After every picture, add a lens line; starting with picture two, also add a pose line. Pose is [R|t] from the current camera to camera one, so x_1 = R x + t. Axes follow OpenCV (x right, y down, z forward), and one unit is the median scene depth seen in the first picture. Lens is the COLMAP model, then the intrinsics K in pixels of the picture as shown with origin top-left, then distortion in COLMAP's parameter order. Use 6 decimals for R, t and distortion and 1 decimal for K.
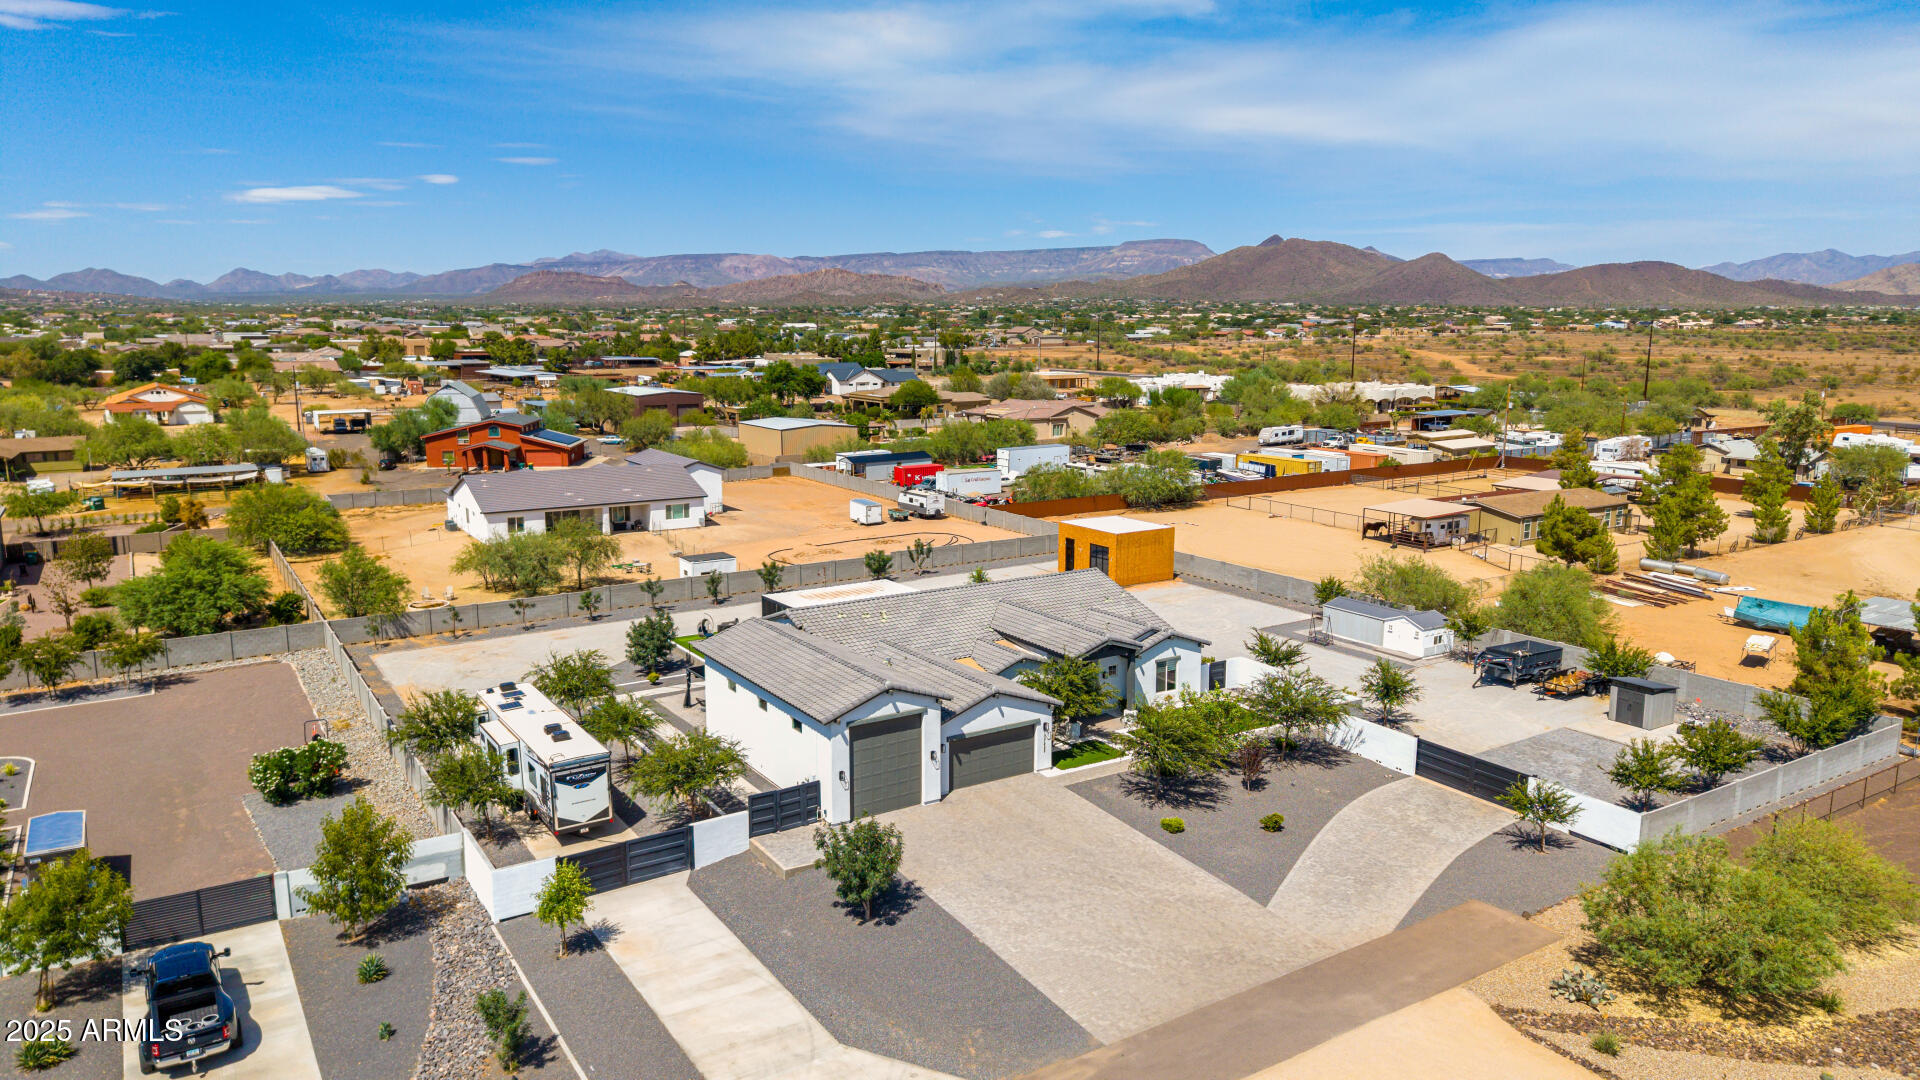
lens RADIAL K [[1337.1, 0, 962.9], [0, 1337.1, 494.2], [0, 0, 1]] dist [0.045653, -0.074338]
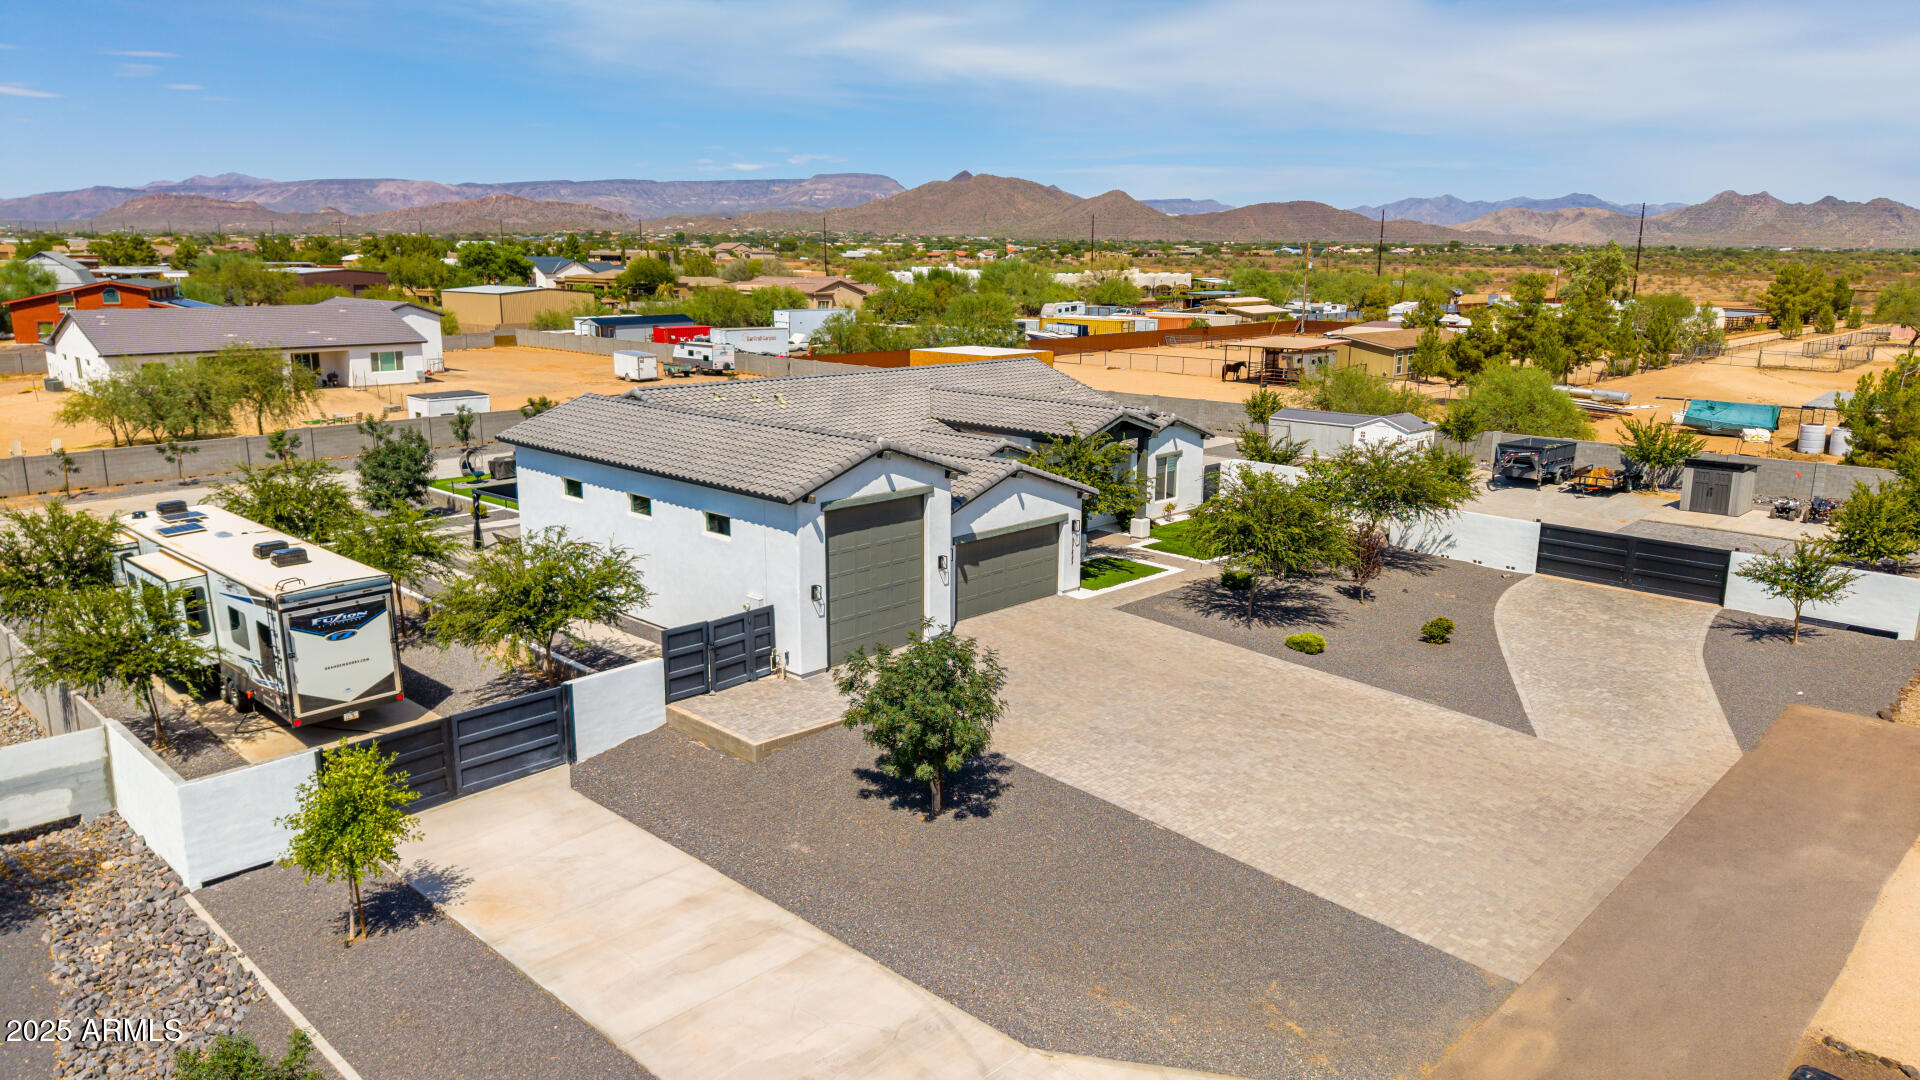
lens RADIAL K [[1311.2, 0, 976.6], [0, 1311.2, 527.3], [0, 0, 1]] dist [0.022766, -0.028254]
pose [[0.970152, -0.040872, 0.239029, -0.143918], [0.024710, 0.997225, 0.070227, 0.128379], [-0.241236, -0.062225, 0.968470, 0.379614]]
